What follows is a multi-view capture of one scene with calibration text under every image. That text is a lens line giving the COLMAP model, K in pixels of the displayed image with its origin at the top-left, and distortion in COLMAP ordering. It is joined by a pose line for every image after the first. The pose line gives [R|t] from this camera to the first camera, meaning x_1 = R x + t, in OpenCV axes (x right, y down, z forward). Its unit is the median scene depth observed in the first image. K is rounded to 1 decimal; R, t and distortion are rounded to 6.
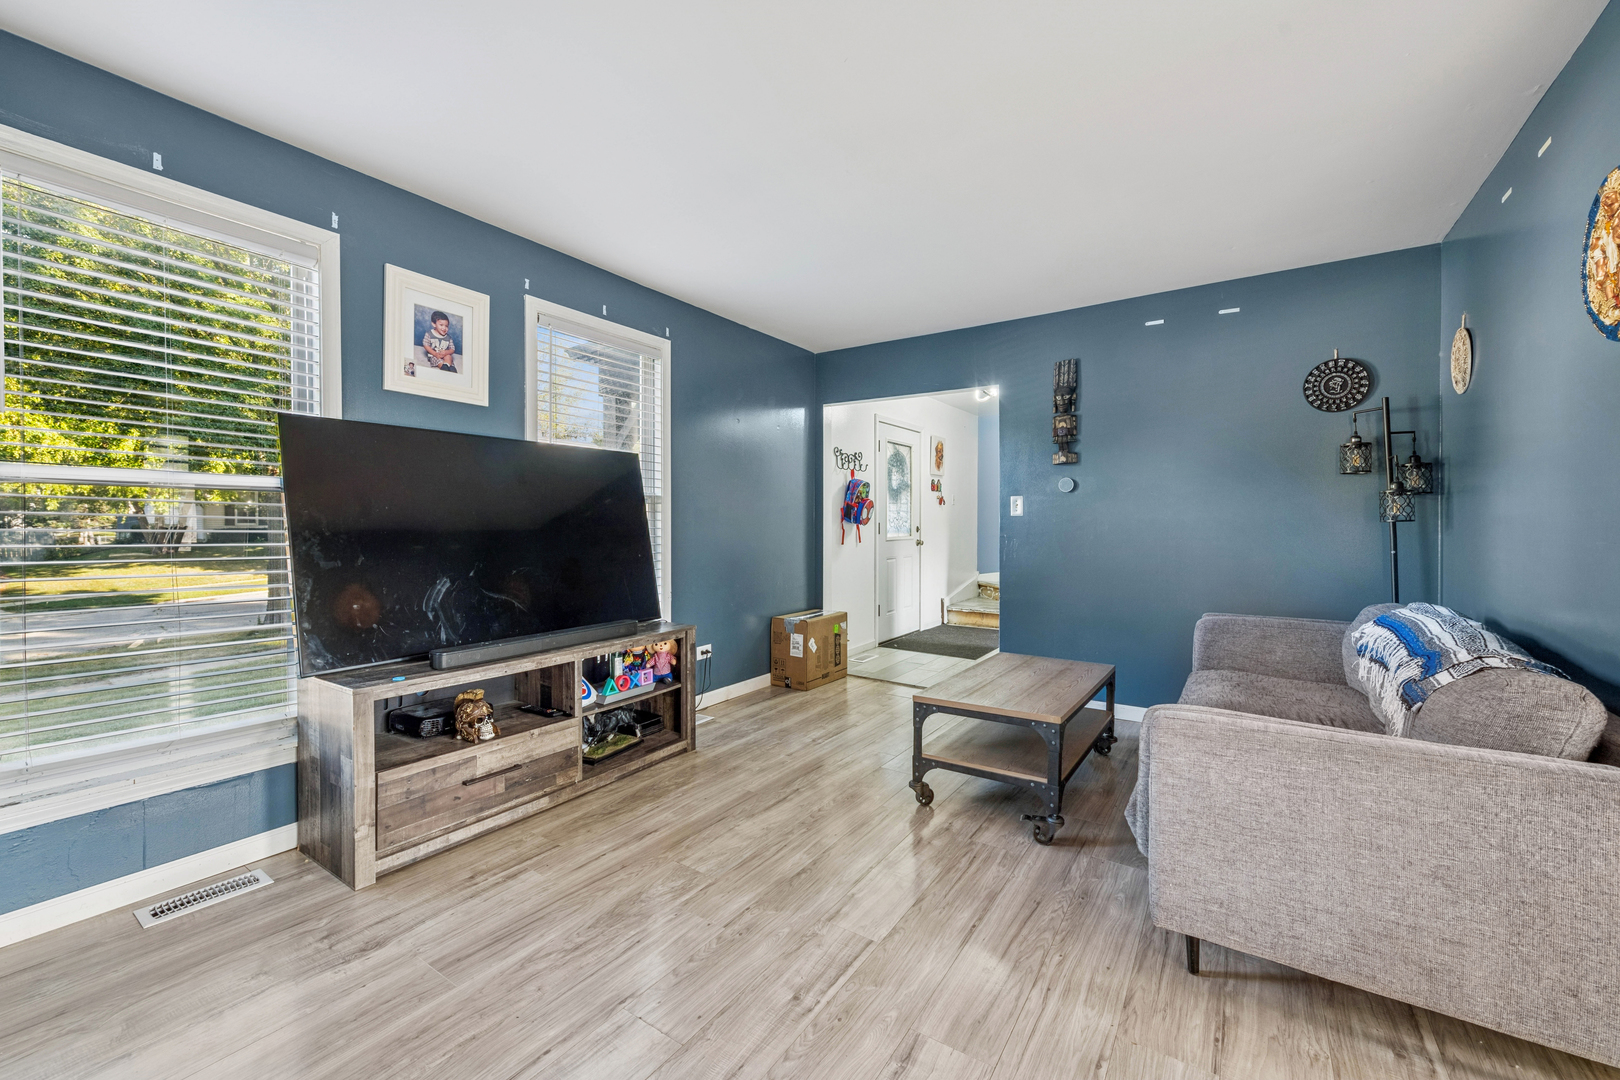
lens RADIAL K [[640.6, 0, 810.3], [0, 640.6, 534.3], [0, 0, 1]] dist [-0.001375, -0.000063]
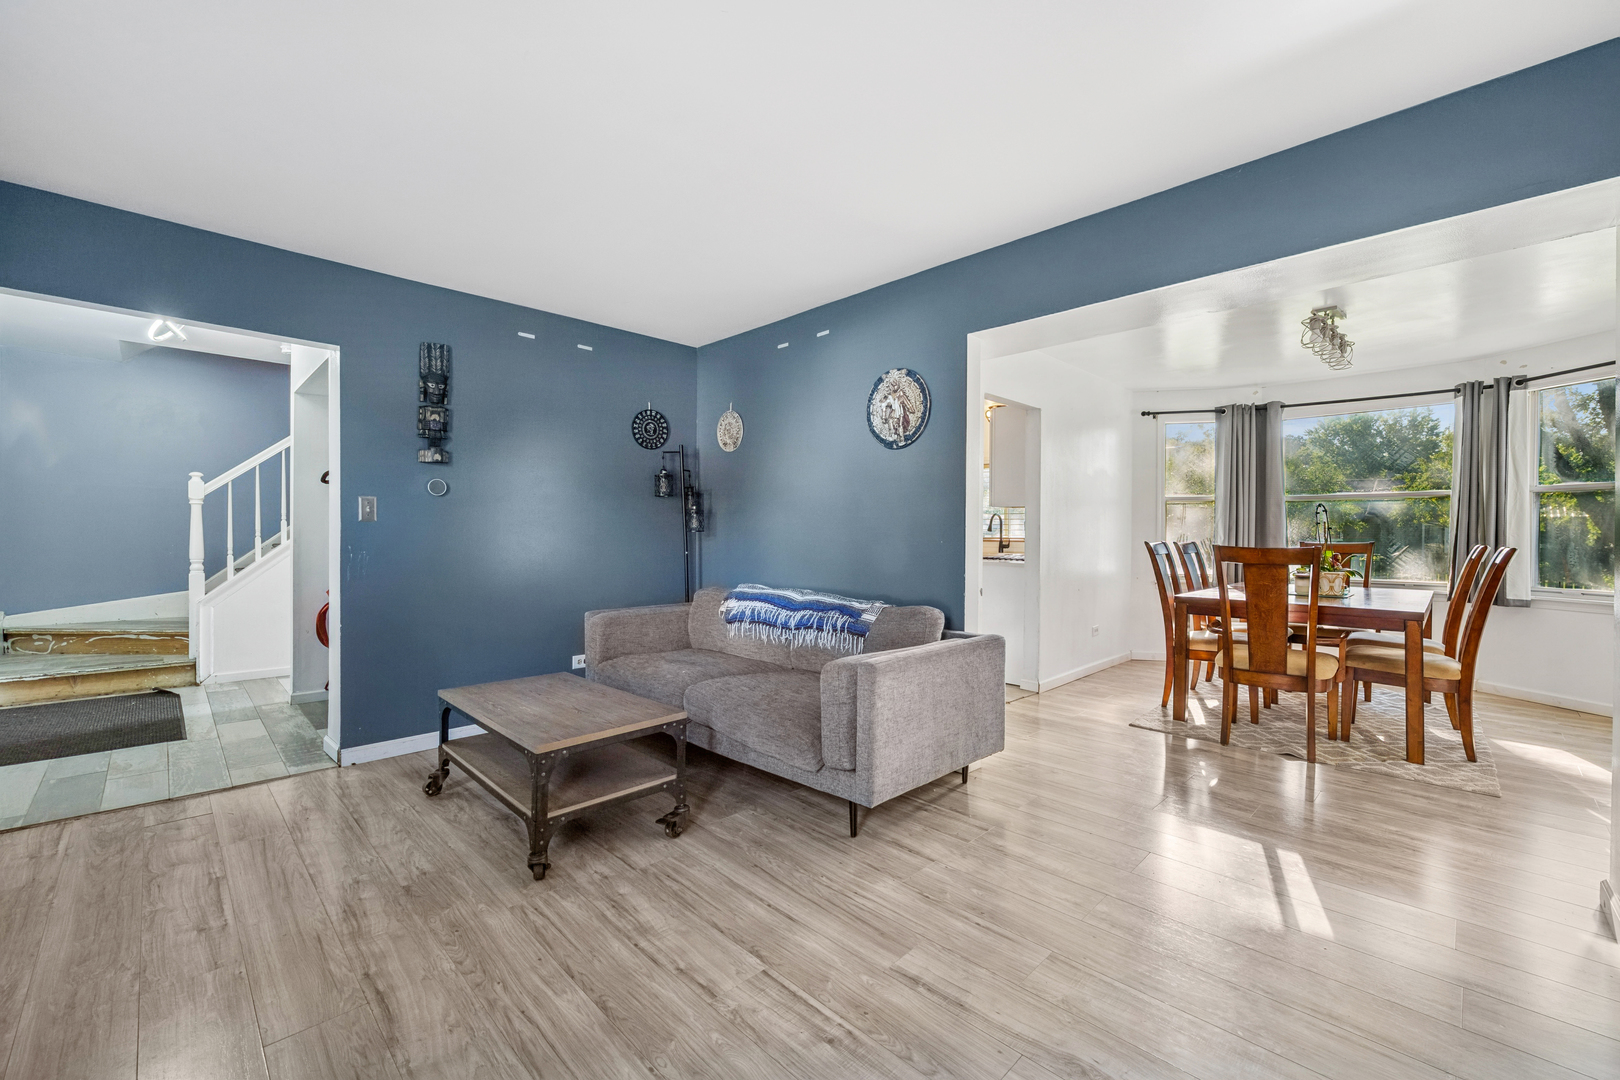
lens RADIAL K [[661.9, 0, 812.8], [0, 661.9, 539.6], [0, 0, 1]] dist [-0.000828, -0.000206]
pose [[0.193149, -0.007279, 0.981142, -0.480492], [0.010892, 0.999927, 0.005275, -0.006652], [-0.981109, 0.009668, 0.193214, 0.412068]]
